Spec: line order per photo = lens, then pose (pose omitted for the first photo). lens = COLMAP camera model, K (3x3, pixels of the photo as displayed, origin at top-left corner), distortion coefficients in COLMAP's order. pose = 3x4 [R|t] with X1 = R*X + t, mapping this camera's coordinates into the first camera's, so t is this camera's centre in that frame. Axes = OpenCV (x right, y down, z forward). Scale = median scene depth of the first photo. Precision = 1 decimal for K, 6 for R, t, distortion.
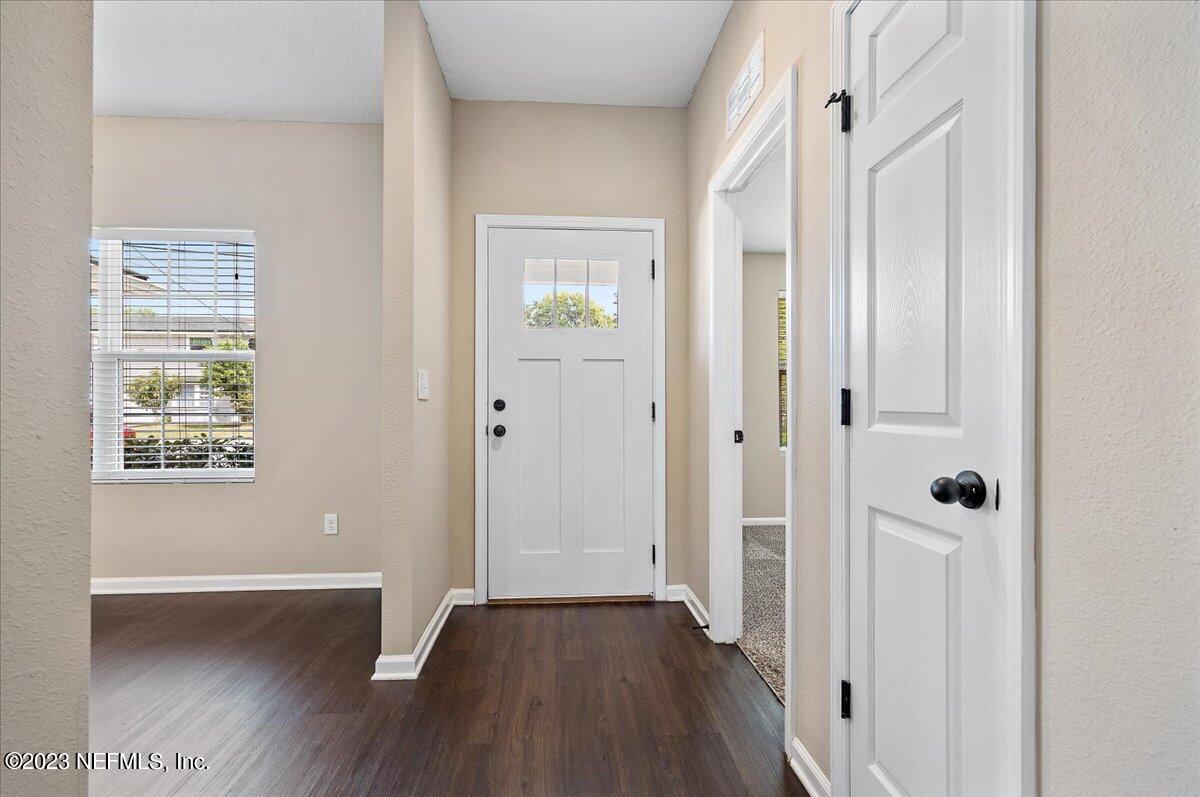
lens RADIAL K [[543.0, 0, 598.8], [0, 543.0, 410.5], [0, 0, 1]] dist [0.000306, -0.000352]
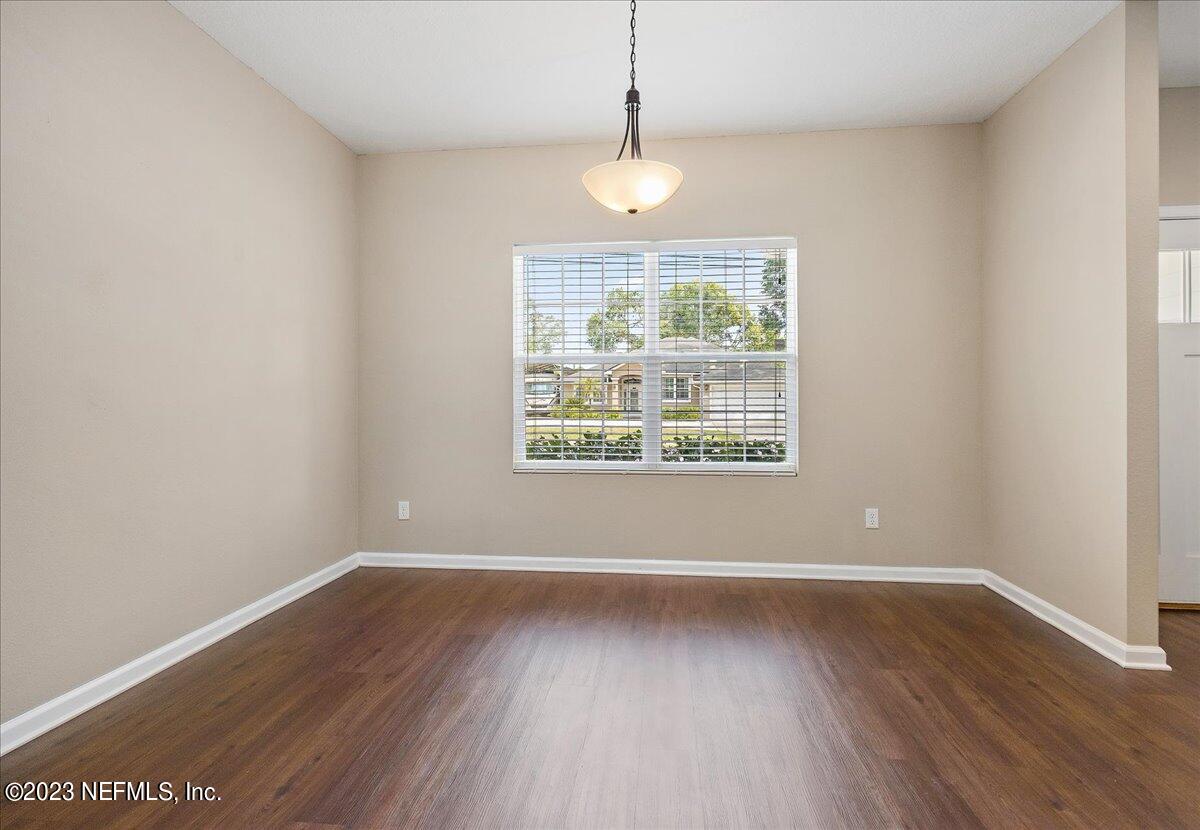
lens RADIAL K [[536.3, 0, 609.1], [0, 536.3, 418.9], [0, 0, 1]] dist [-0.023709, 0.000225]
pose [[0.979392, 0.006391, -0.201868, -0.779802], [-0.002564, 0.999812, 0.019212, 0.001754], [0.201952, -0.018298, 0.979224, -0.089154]]
